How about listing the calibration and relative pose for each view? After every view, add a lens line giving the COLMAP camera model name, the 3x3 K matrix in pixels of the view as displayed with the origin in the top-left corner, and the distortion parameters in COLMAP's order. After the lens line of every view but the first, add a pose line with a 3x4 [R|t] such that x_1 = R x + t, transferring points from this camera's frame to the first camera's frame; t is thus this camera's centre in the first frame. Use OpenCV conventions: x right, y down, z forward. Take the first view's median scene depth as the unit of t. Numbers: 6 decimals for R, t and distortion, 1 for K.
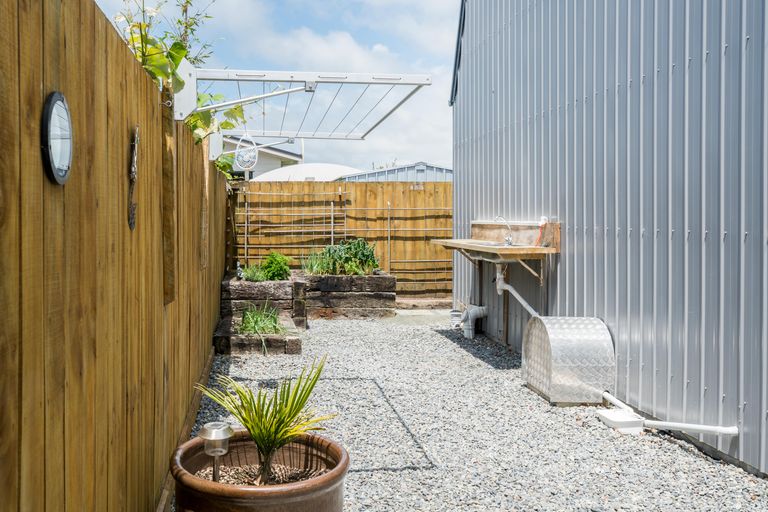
lens RADIAL K [[747.9, 0, 383.4], [0, 747.9, 250.9], [0, 0, 1]] dist [0.010020, 0.000000]
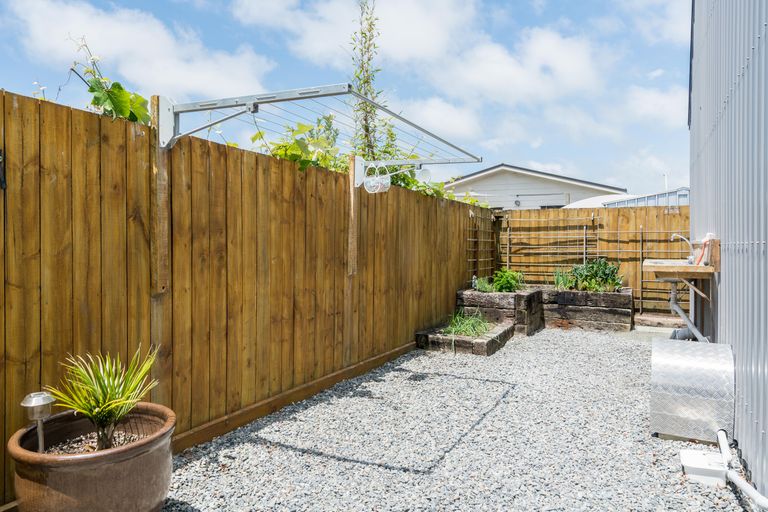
lens RADIAL K [[586.3, 0, 382.3], [0, 586.3, 258.0], [0, 0, 1]] dist [-0.005743, 0.011750]
pose [[0.853547, 0.013808, -0.520832, 0.133197], [-0.025446, 0.999561, -0.015201, 0.003662], [0.520394, 0.026228, 0.853524, 0.090022]]
